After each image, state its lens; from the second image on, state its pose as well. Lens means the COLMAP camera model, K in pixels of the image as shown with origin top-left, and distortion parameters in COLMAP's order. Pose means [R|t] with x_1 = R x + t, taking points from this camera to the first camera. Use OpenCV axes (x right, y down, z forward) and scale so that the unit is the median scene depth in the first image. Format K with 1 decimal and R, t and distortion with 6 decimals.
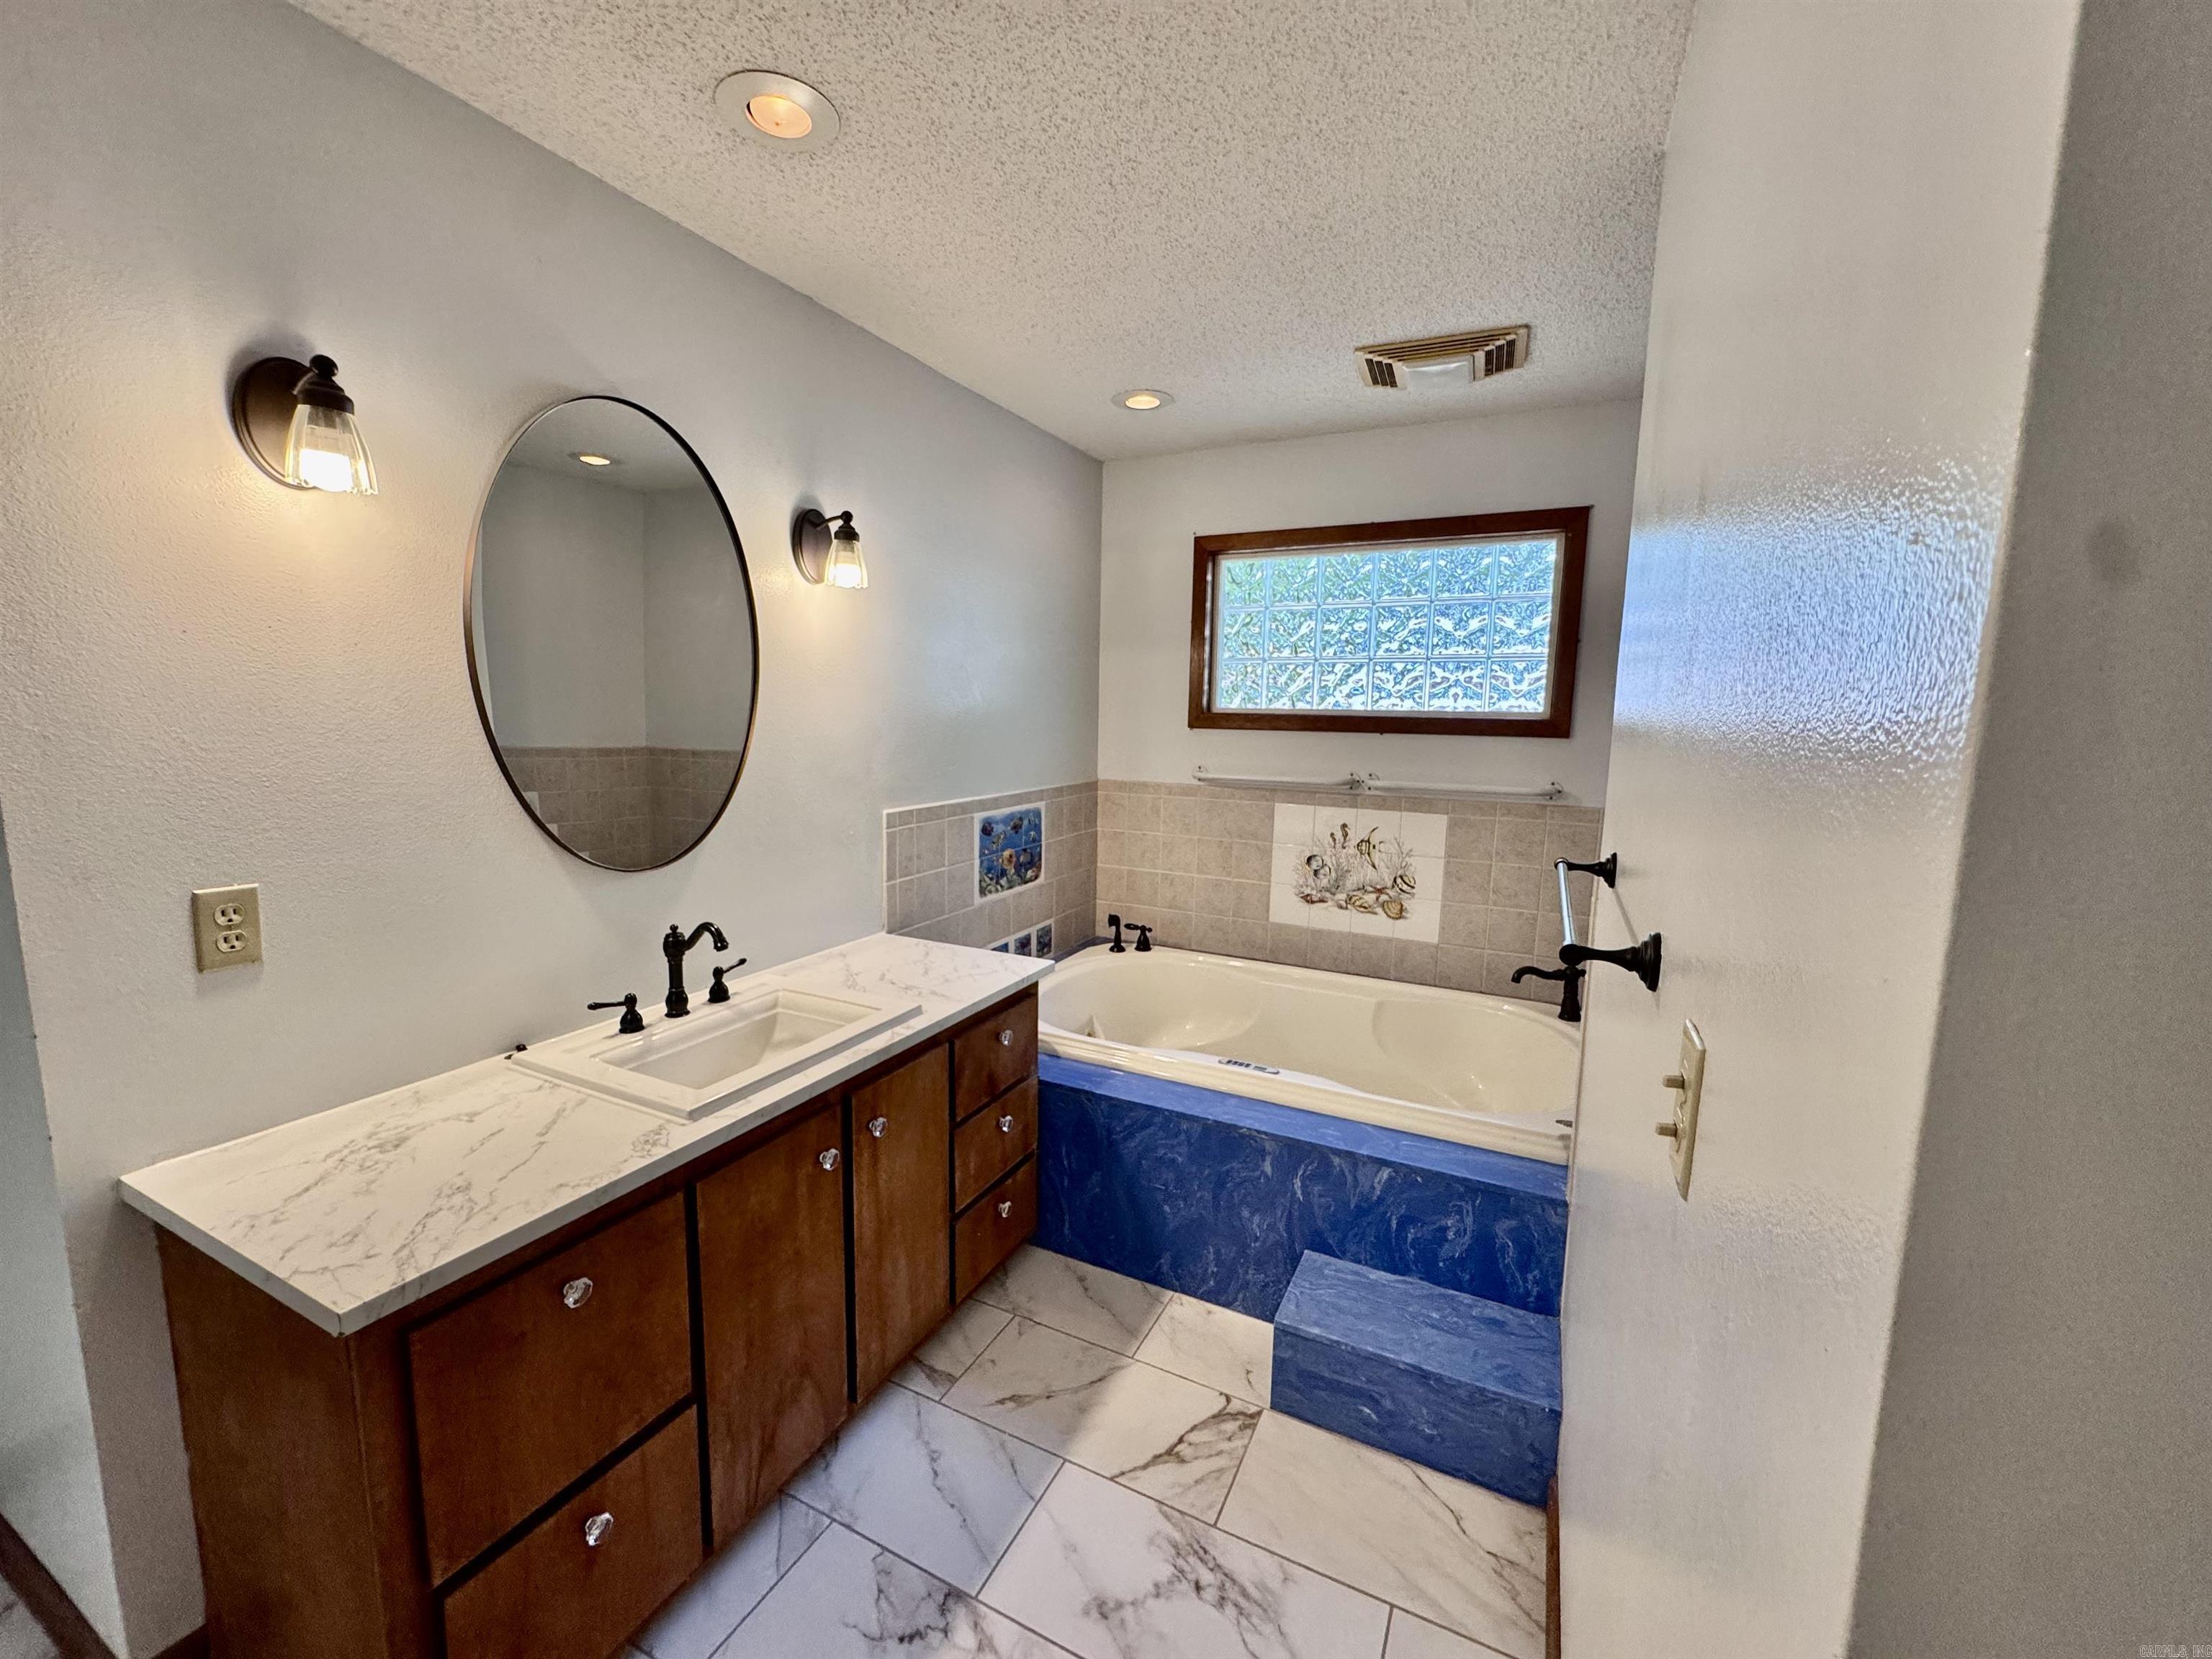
lens RADIAL K [[882.2, 0, 1102.5], [0, 882.2, 827.4], [0, 0, 1]] dist [-0.004620, 0.000383]
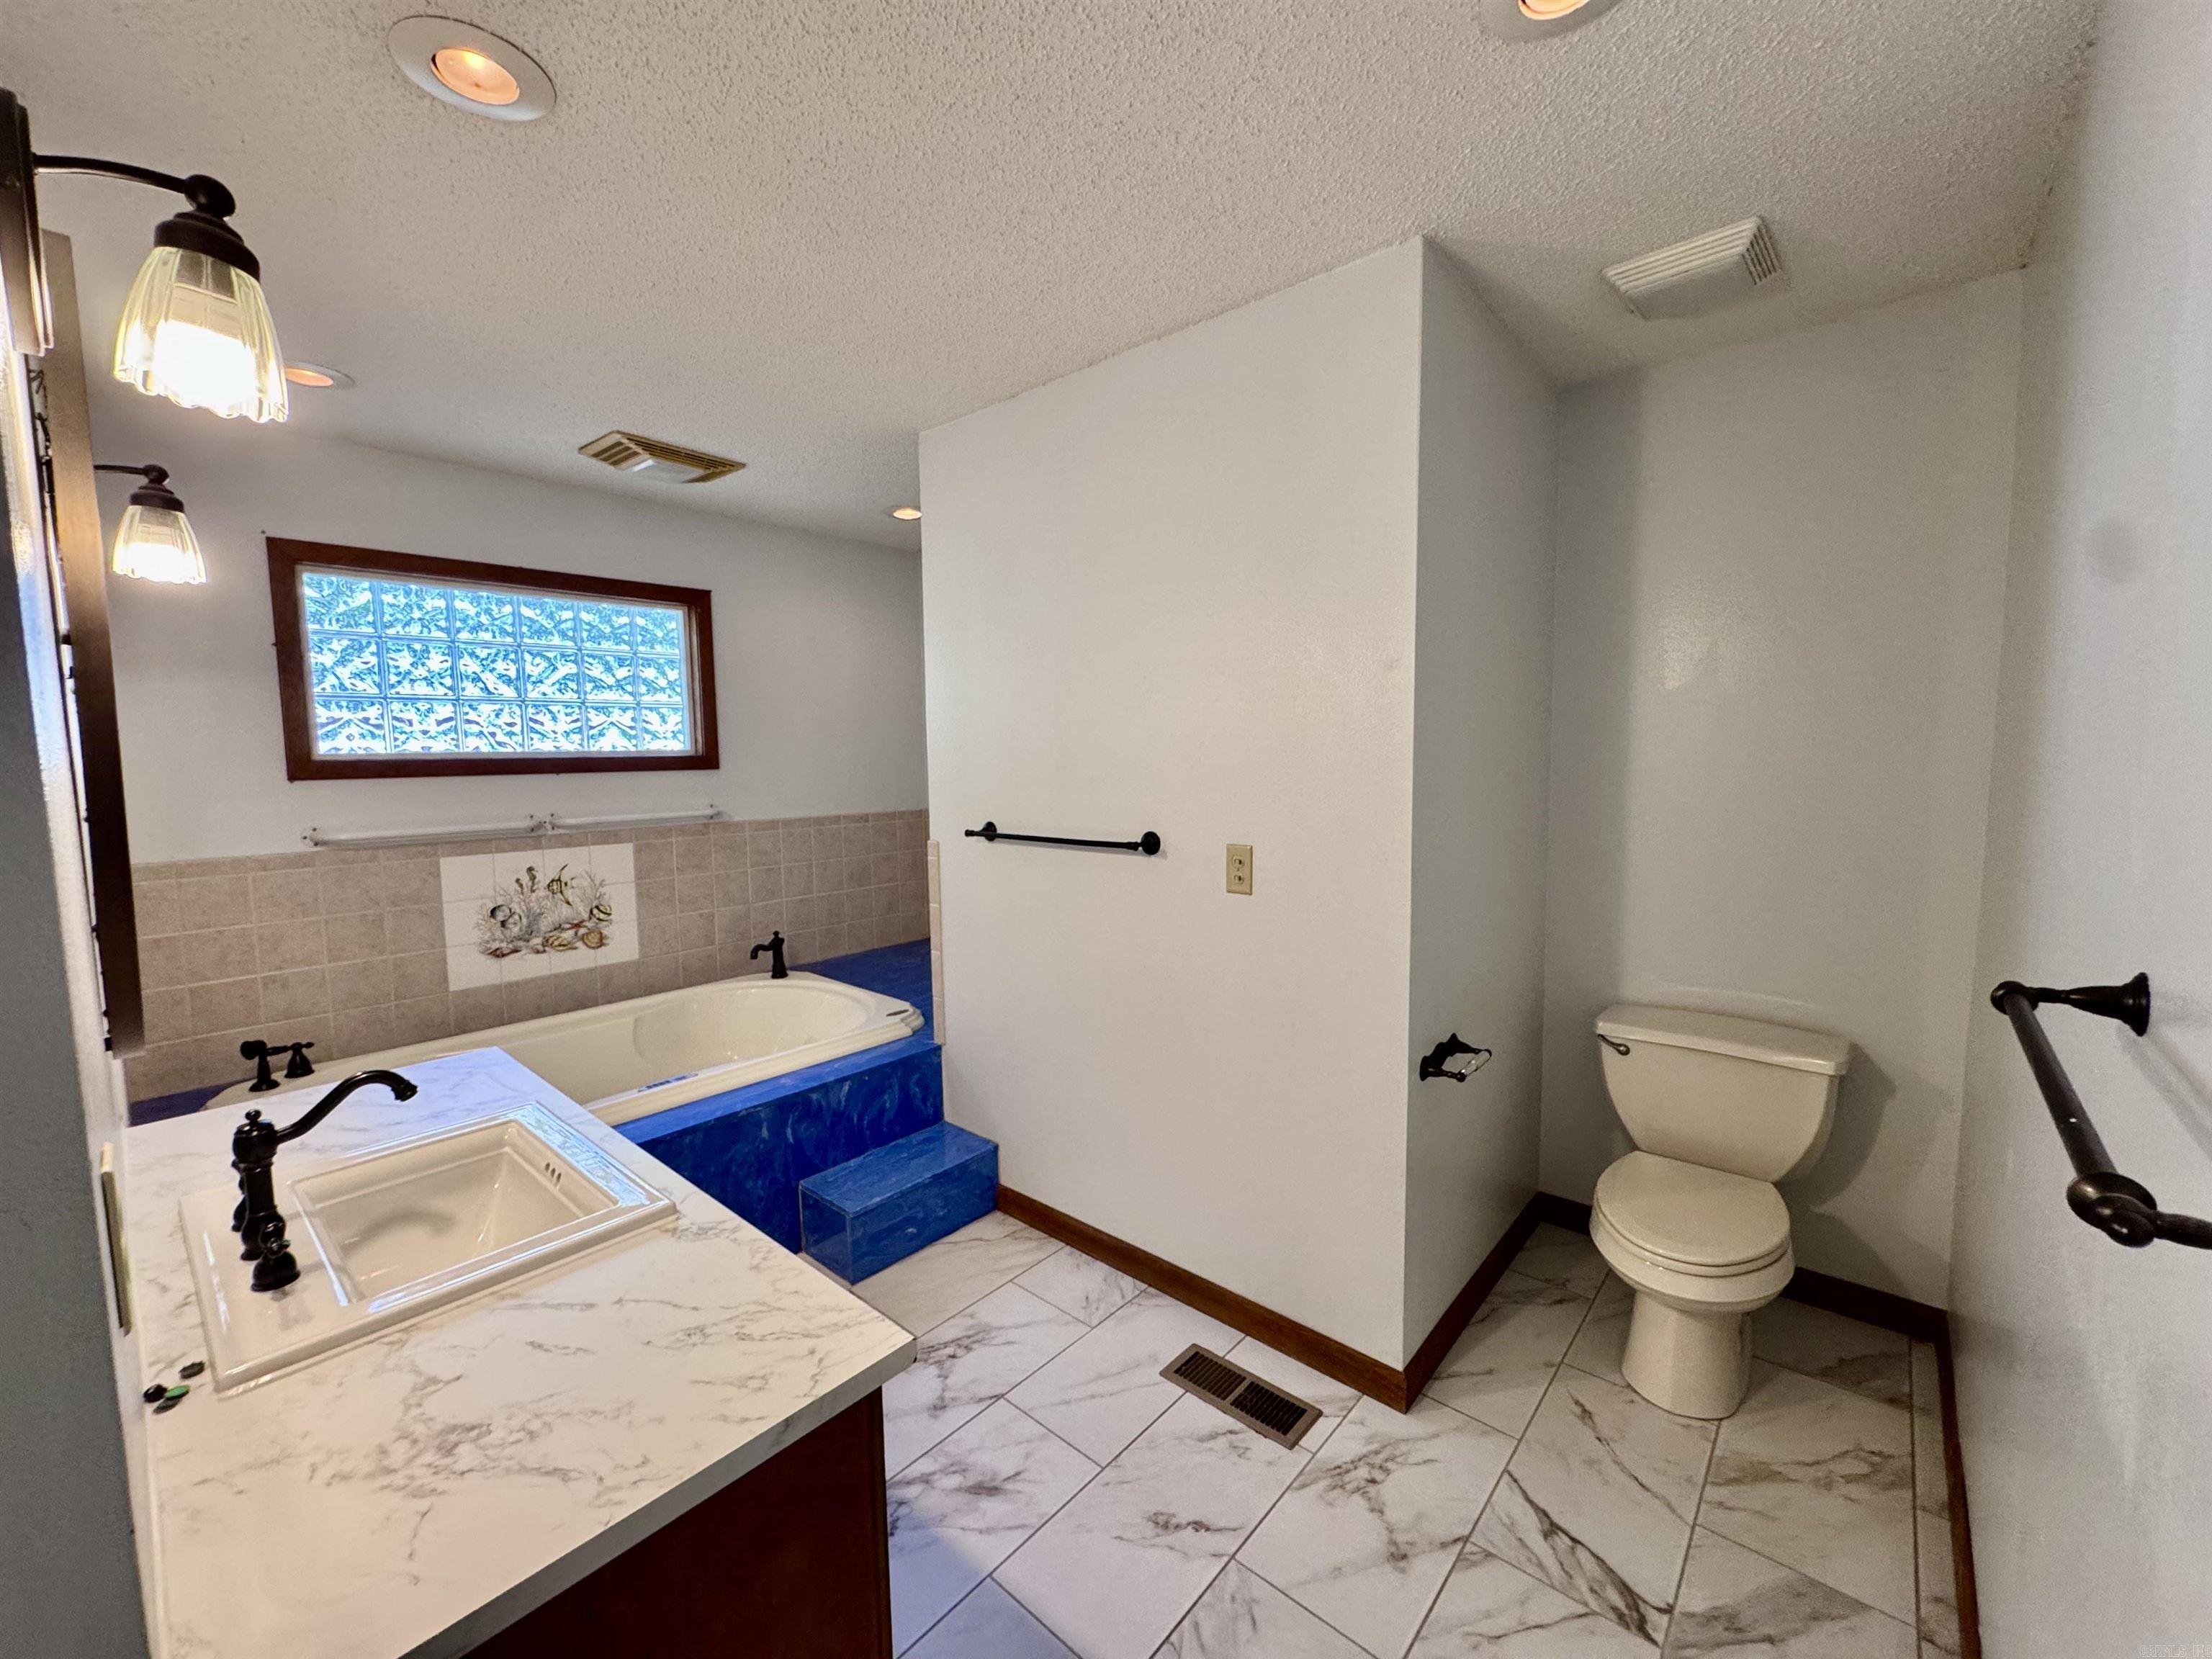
lens RADIAL K [[882.2, 0, 1096.1], [0, 882.2, 828.0], [0, 0, 1]] dist [-0.004620, 0.000383]
pose [[0.262591, -0.108255, 0.958815, -0.507345], [0.146406, 0.986652, 0.071301, -0.025337], [-0.953735, 0.121654, 0.274935, 0.125743]]
